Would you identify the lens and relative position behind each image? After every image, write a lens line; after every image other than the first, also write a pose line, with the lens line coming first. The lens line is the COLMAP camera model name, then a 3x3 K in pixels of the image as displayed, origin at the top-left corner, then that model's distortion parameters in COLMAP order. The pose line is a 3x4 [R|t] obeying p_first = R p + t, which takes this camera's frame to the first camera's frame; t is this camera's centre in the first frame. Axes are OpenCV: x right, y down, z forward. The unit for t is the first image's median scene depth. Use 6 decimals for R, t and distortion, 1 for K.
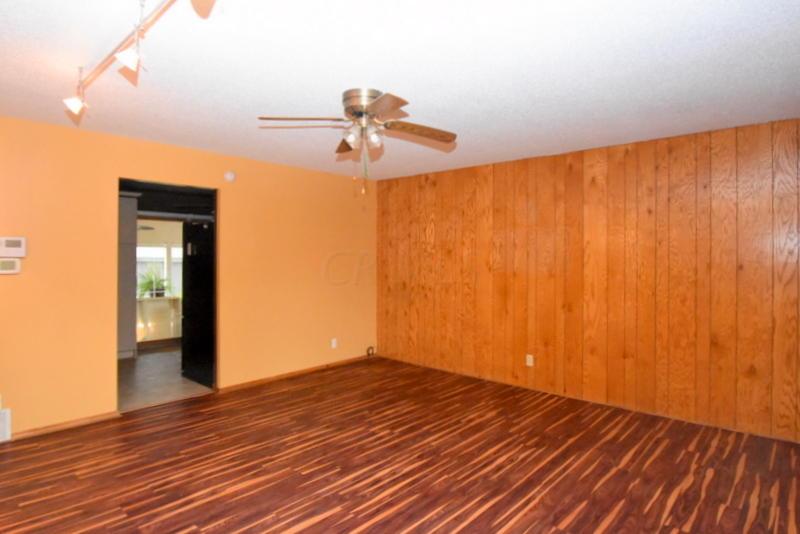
lens RADIAL K [[450.3, 0, 399.9], [0, 450.3, 264.5], [0, 0, 1]] dist [-0.024718, -0.000135]
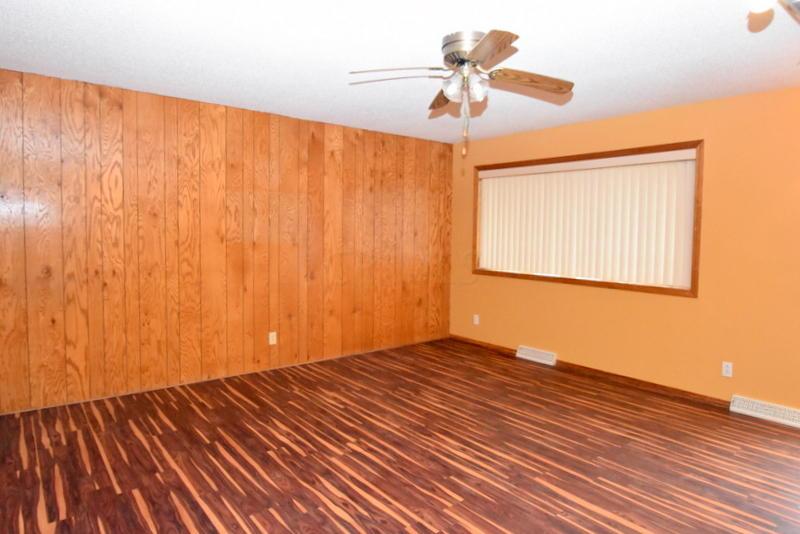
lens RADIAL K [[491.4, 0, 399.2], [0, 491.4, 262.5], [0, 0, 1]] dist [-0.025806, 0.000269]
pose [[0.157729, -0.069094, 0.985062, -0.716358], [-0.001377, 0.997533, 0.070189, -0.011919], [-0.987482, -0.012427, 0.157244, 0.656941]]
